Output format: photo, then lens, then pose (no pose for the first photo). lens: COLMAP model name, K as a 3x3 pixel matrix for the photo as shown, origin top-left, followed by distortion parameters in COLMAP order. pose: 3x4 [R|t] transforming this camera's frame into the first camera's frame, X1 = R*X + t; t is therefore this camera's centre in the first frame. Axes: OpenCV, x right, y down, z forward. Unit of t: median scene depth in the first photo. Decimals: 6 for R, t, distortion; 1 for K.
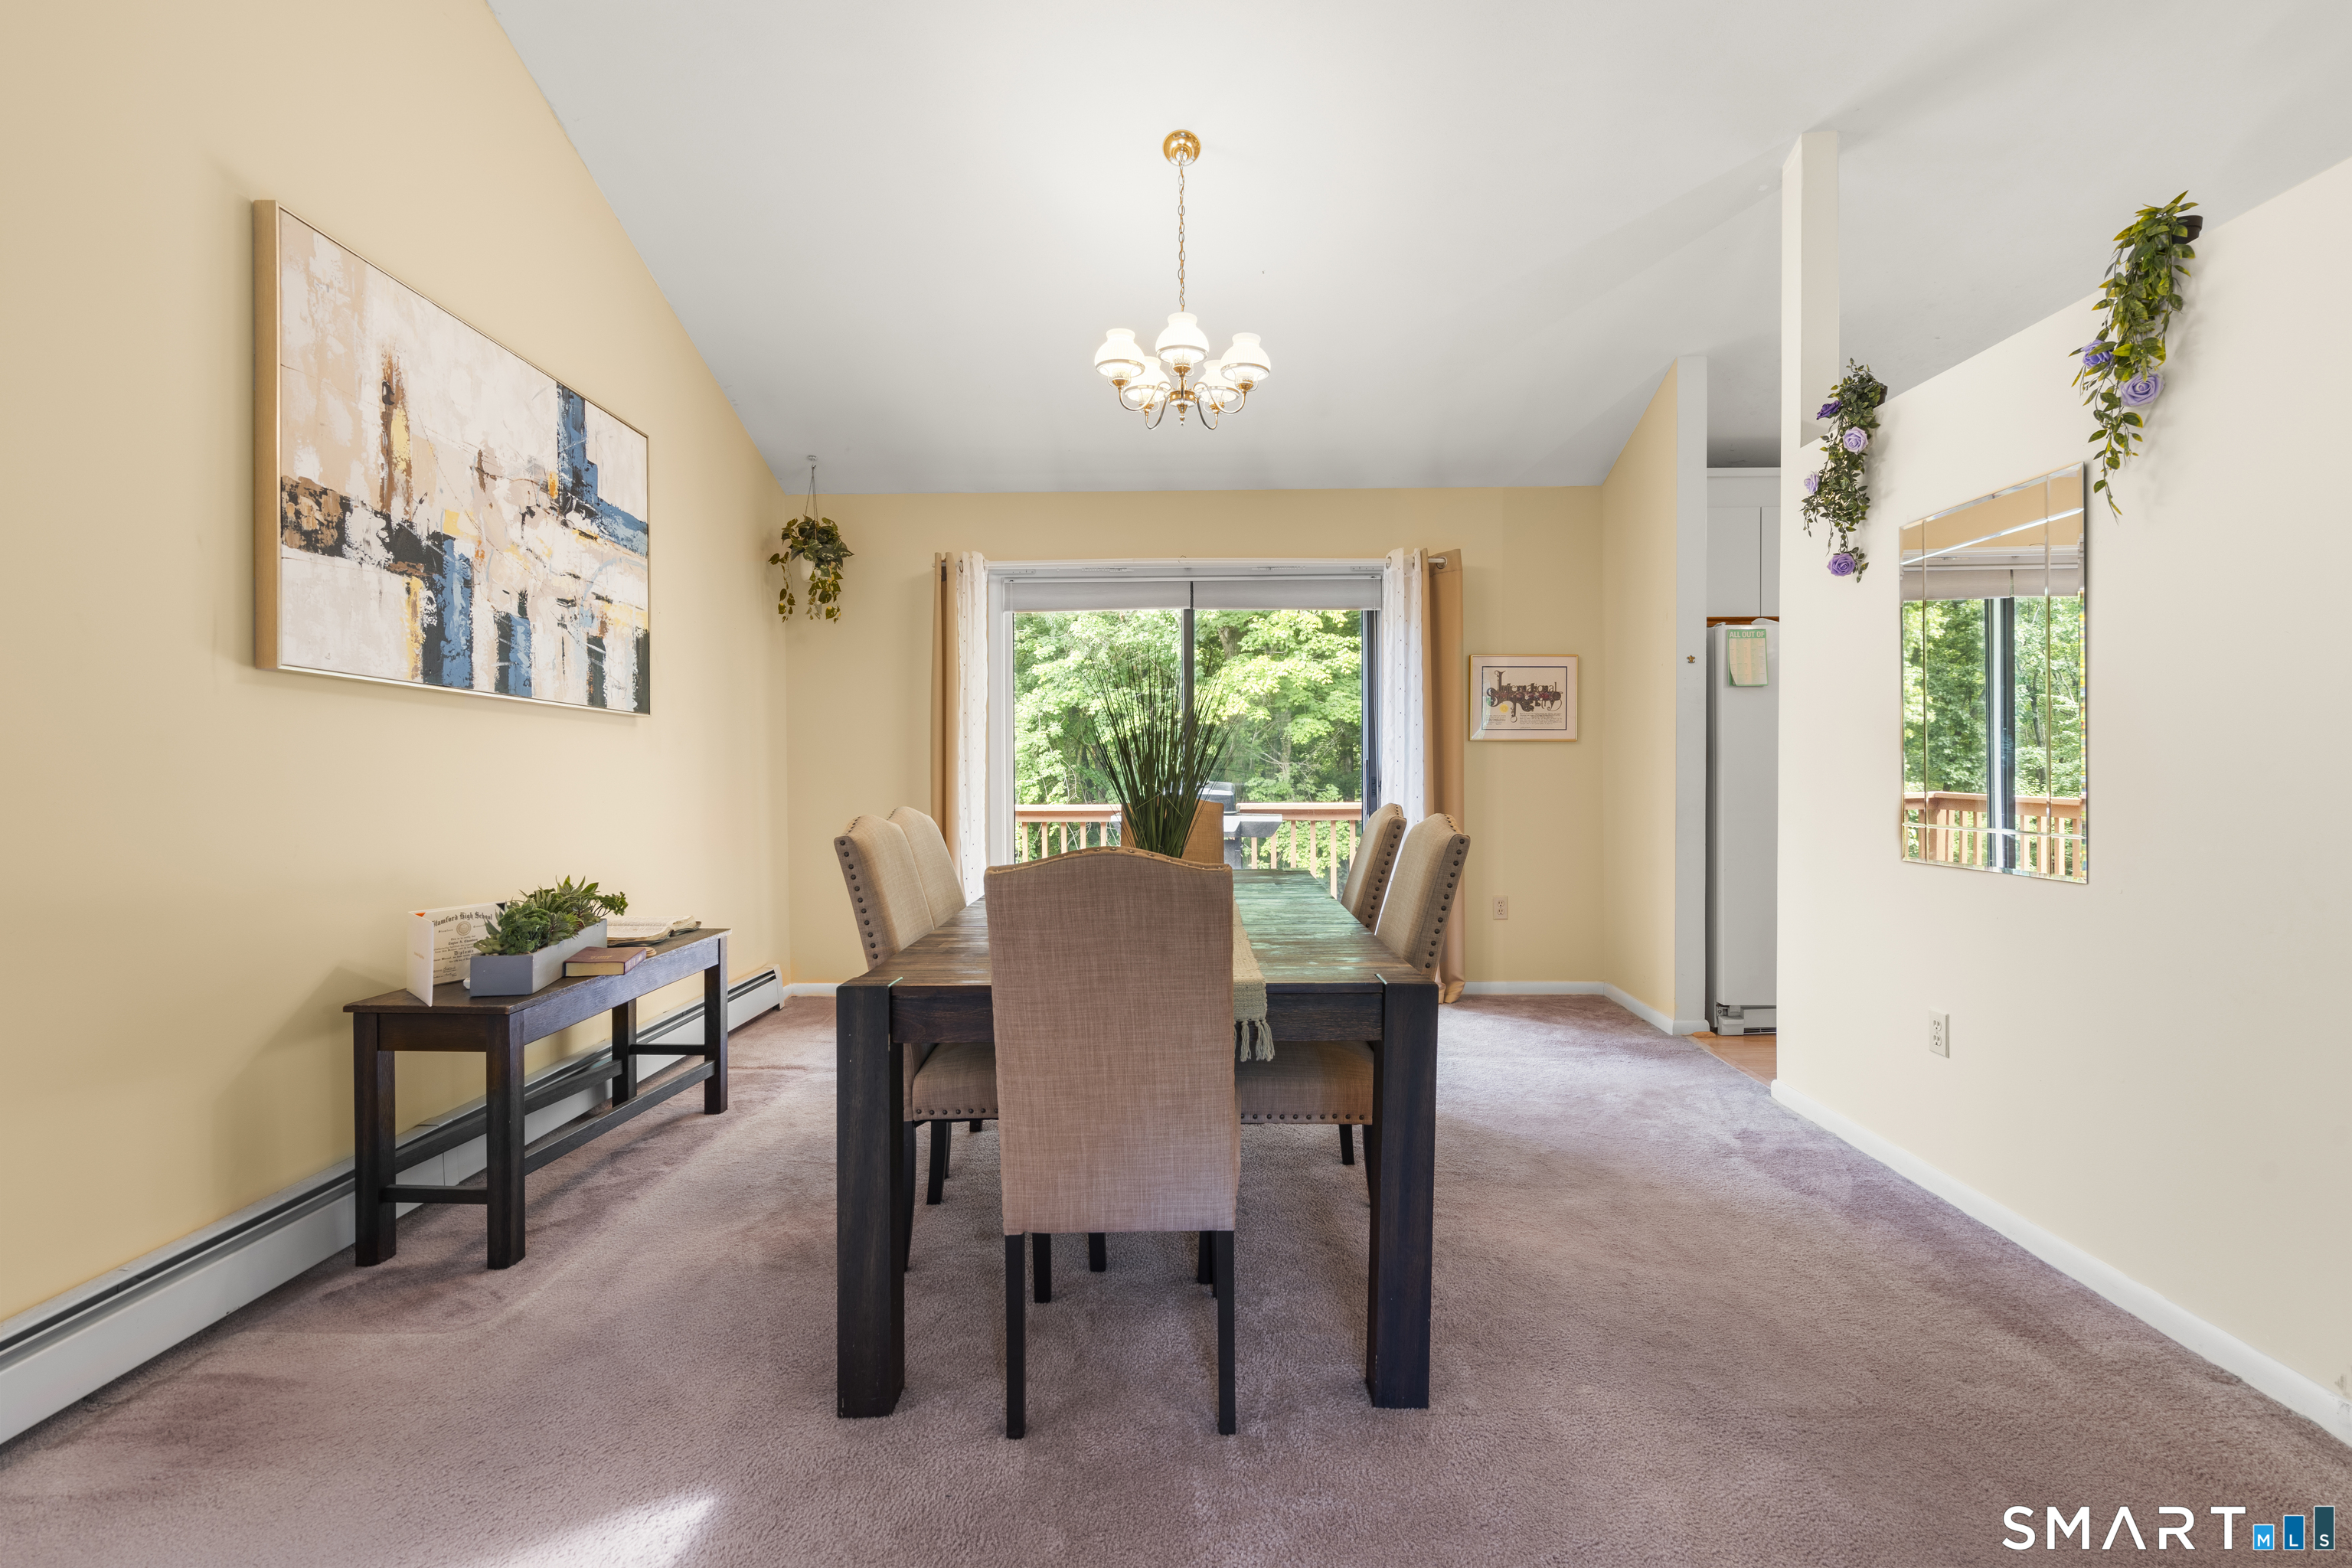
lens RADIAL K [[1063.2, 0, 1185.4], [0, 1063.2, 779.7], [0, 0, 1]] dist [-0.003931, 0.000439]
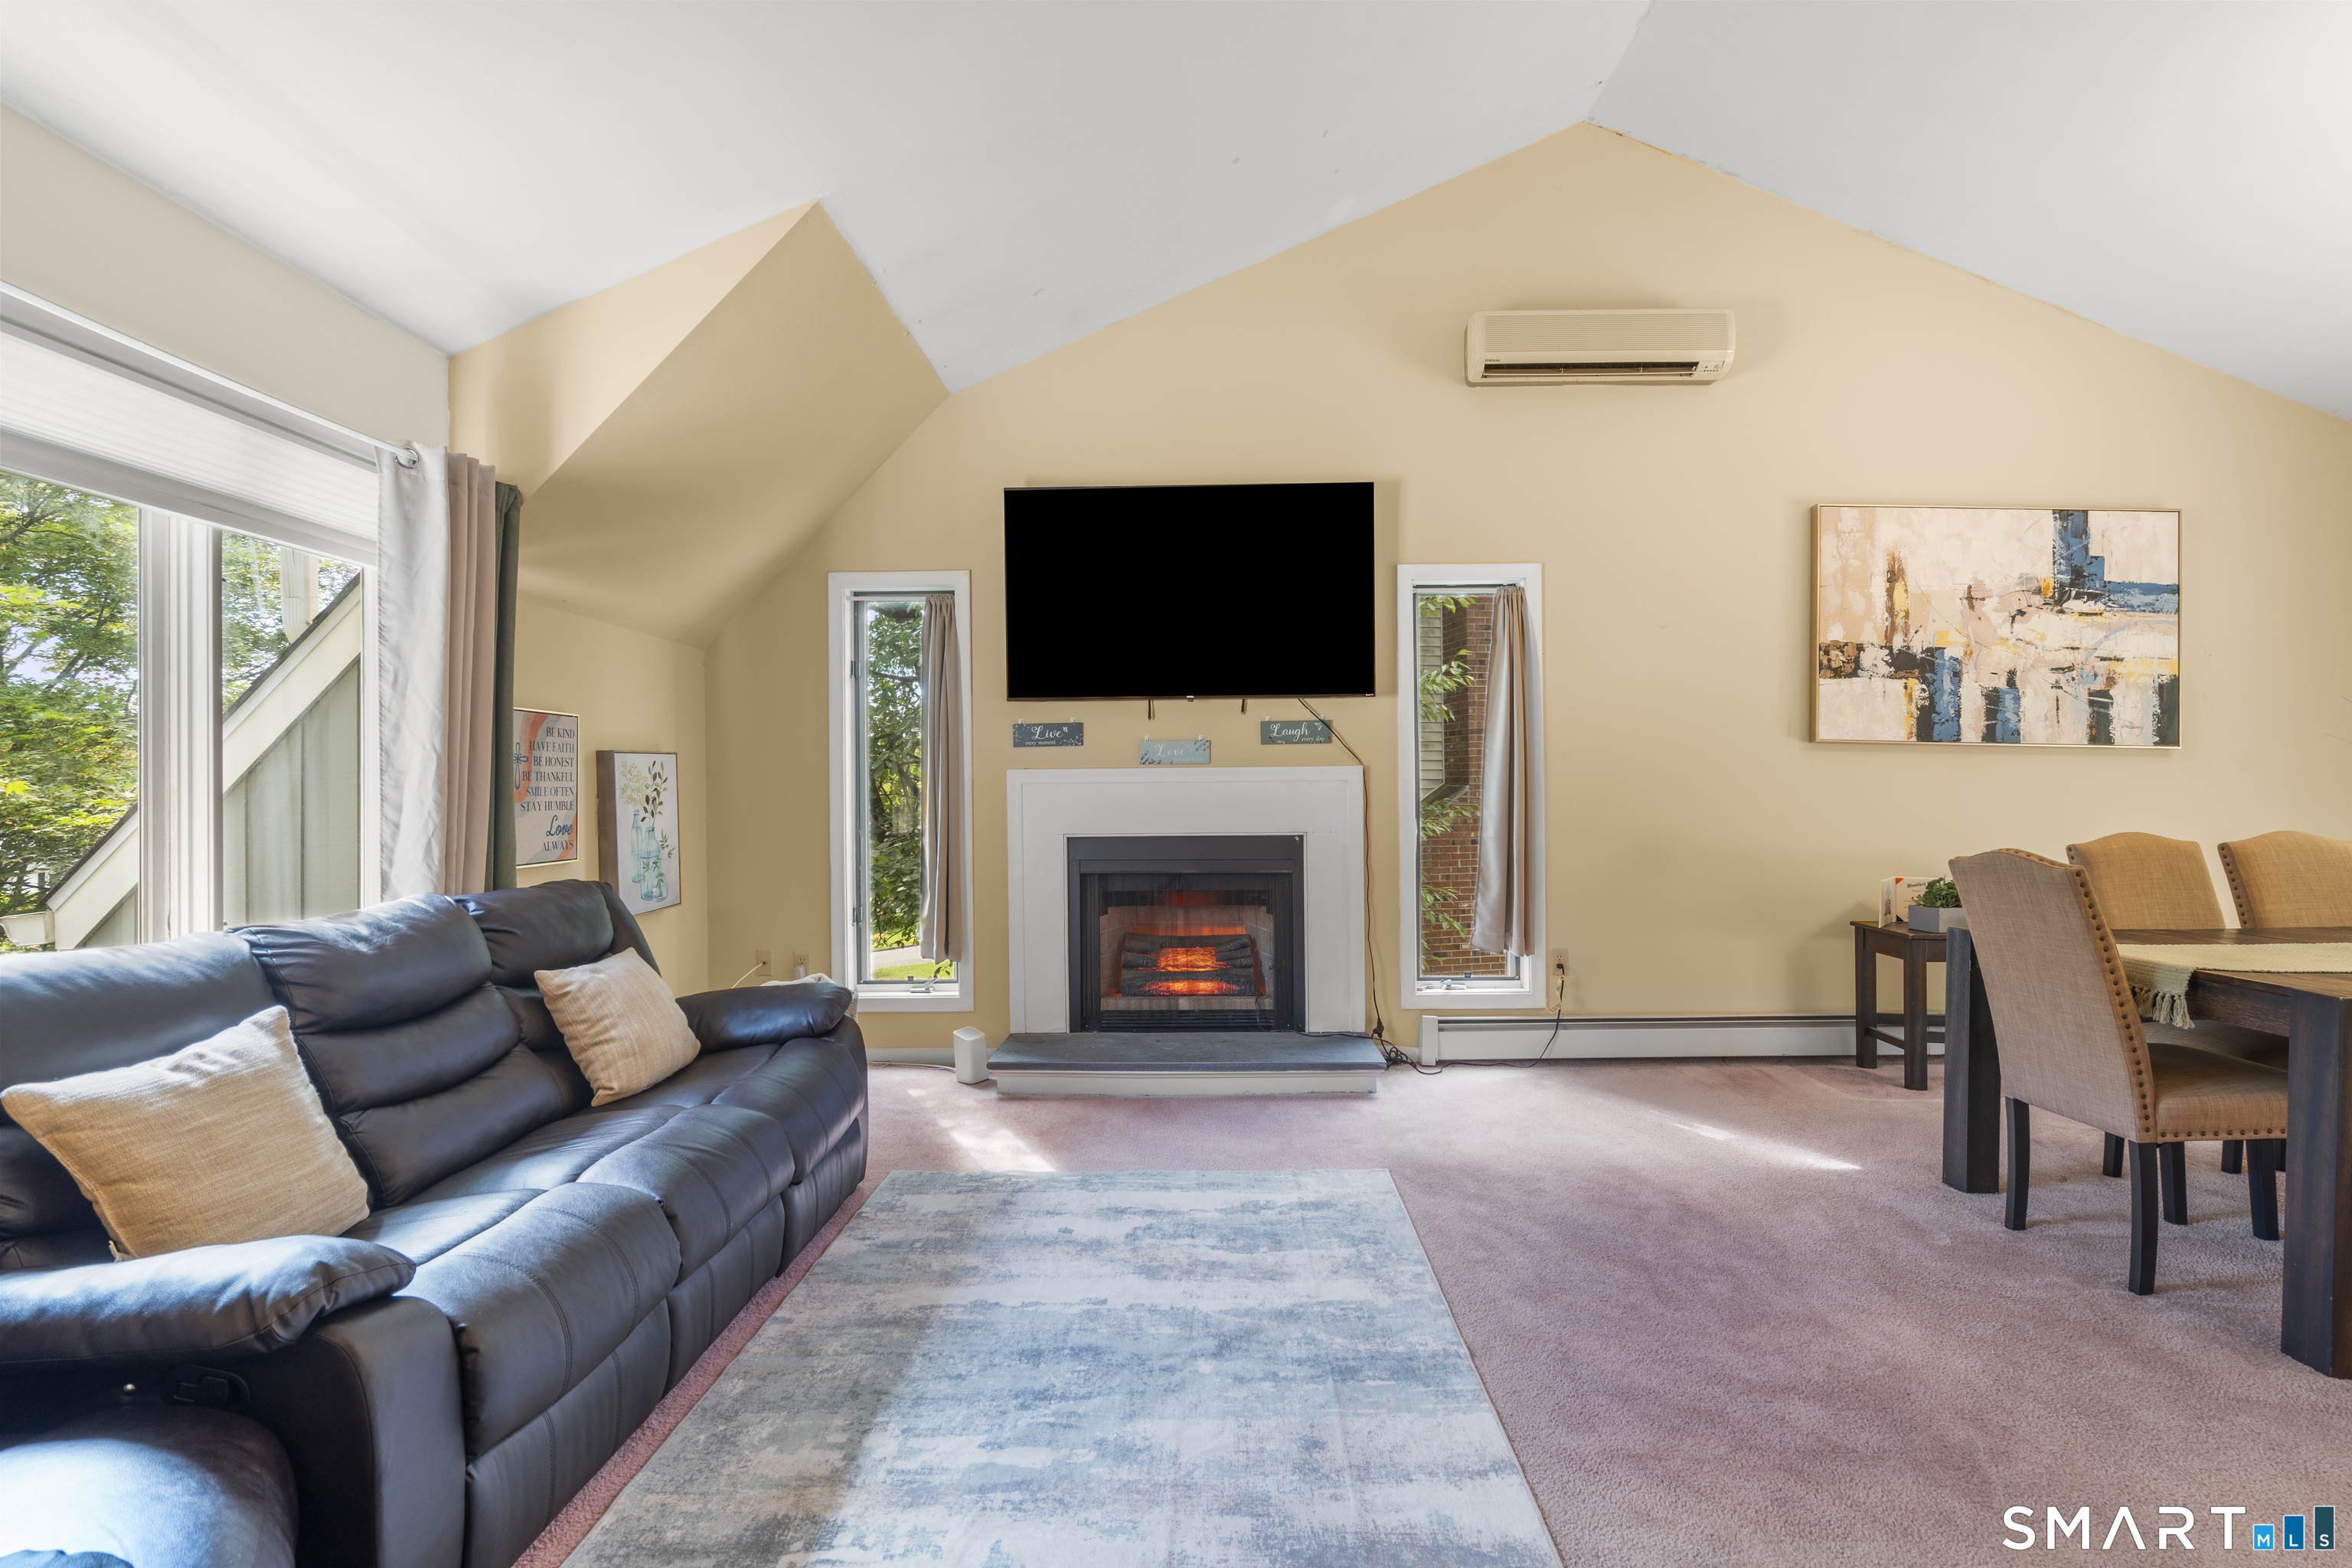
lens RADIAL K [[1063.2, 0, 1185.4], [0, 1063.2, 779.7], [0, 0, 1]] dist [-0.003931, 0.000439]
pose [[0.007078, -0.004147, -0.999966, 0.898220], [-0.007448, 0.999963, -0.004199, -0.015257], [0.999947, 0.007478, 0.007046, -0.147069]]
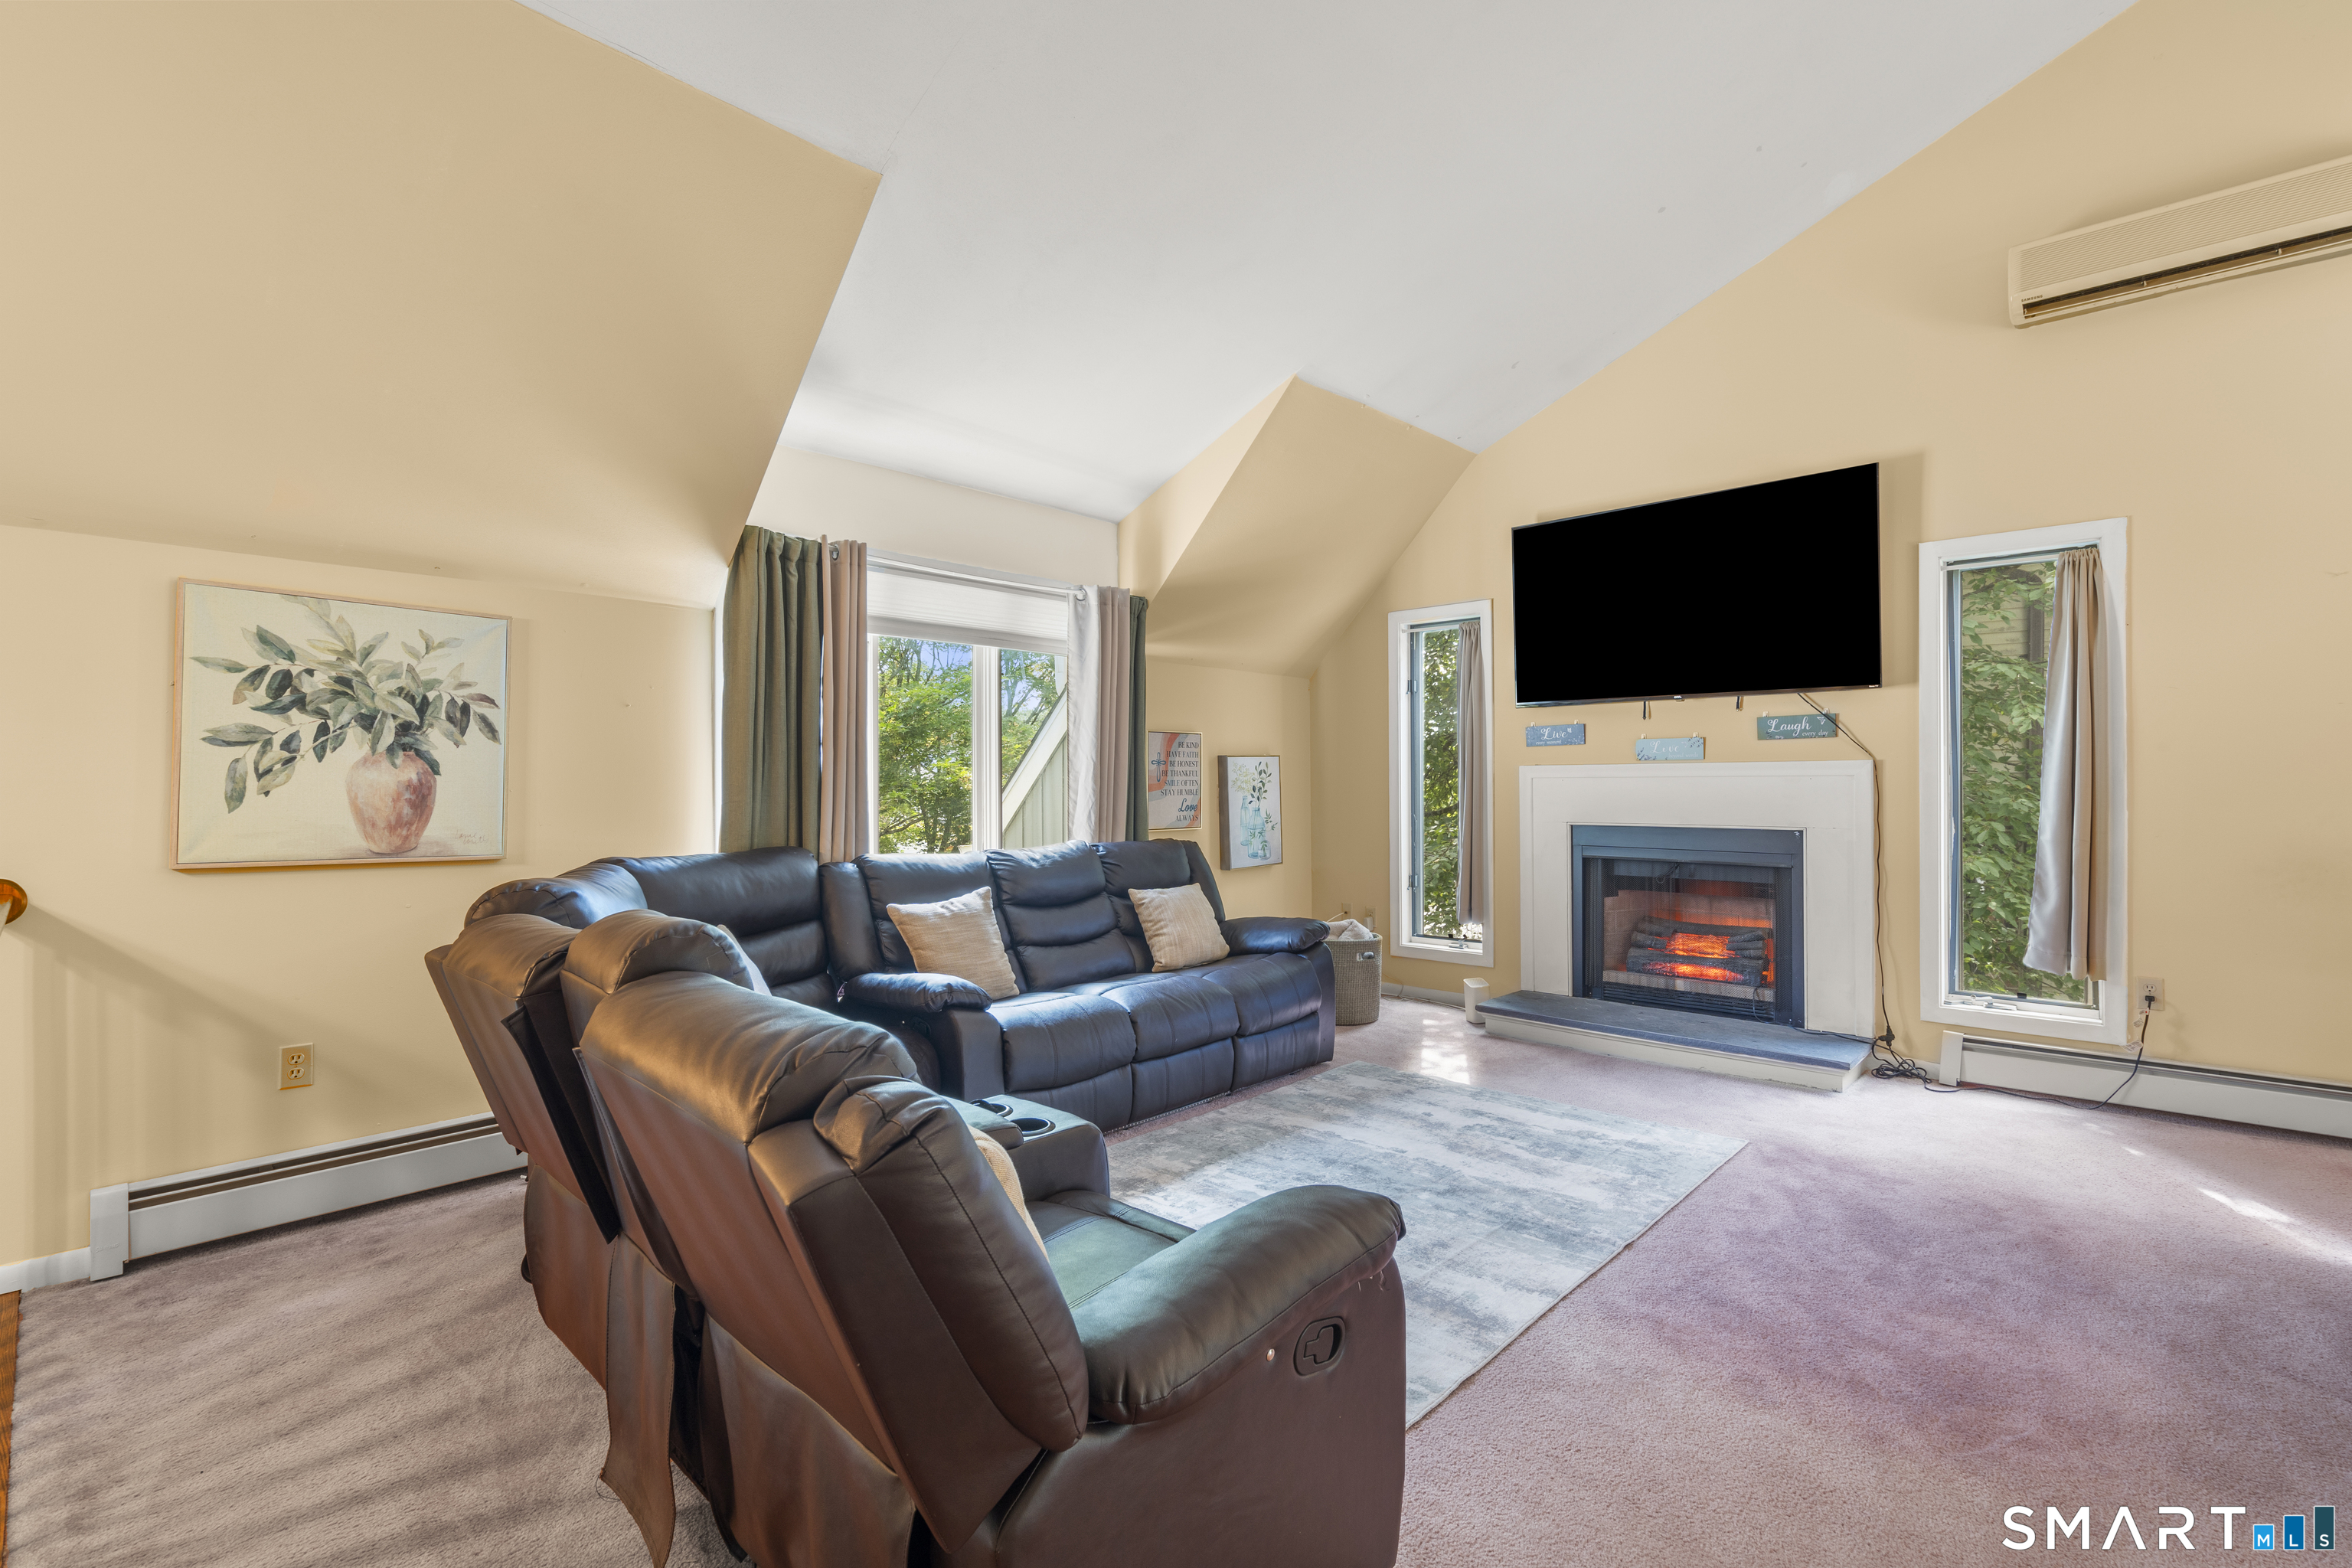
lens RADIAL K [[1063.2, 0, 1185.4], [0, 1063.2, 779.7], [0, 0, 1]] dist [-0.003931, 0.000439]
pose [[-0.662539, 0.005214, -0.749009, 1.100588], [-0.005038, 0.999922, 0.011417, -0.029347], [0.749010, 0.011338, -0.662461, 0.409888]]
